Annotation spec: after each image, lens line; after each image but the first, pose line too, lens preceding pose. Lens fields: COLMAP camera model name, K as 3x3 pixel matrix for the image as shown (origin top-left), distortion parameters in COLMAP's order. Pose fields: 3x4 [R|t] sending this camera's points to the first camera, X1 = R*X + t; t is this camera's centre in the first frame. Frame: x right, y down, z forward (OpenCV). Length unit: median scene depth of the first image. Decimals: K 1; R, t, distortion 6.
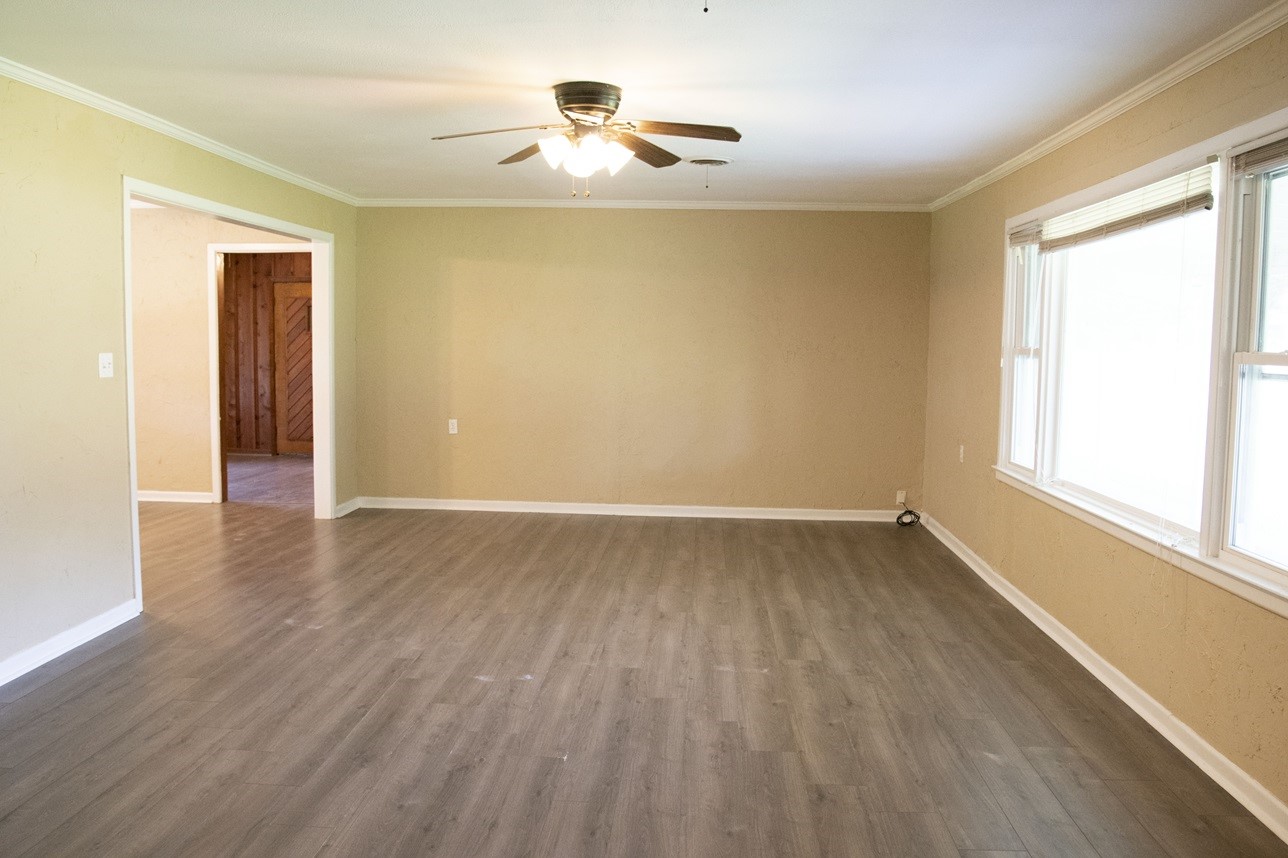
lens RADIAL K [[1055.6, 0, 649.6], [0, 1055.6, 430.7], [0, 0, 1]] dist [-0.129044, 0.082583]
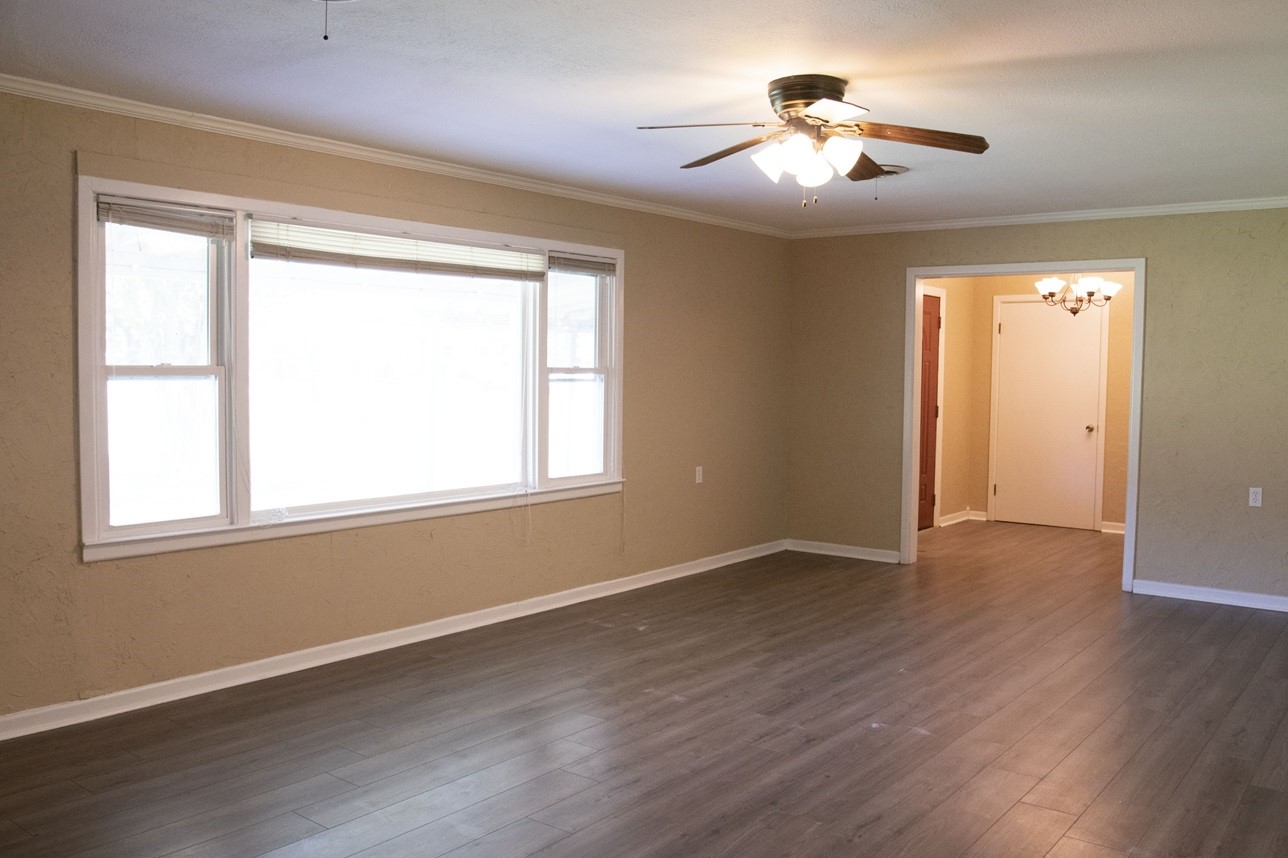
lens RADIAL K [[1055.6, 0, 649.6], [0, 1055.6, 430.7], [0, 0, 1]] dist [-0.129044, 0.082583]
pose [[-0.817682, -0.055930, 0.572947, -0.493043], [0.029814, 0.989819, 0.139172, -0.174439], [-0.574898, 0.130880, -0.807690, 1.915813]]
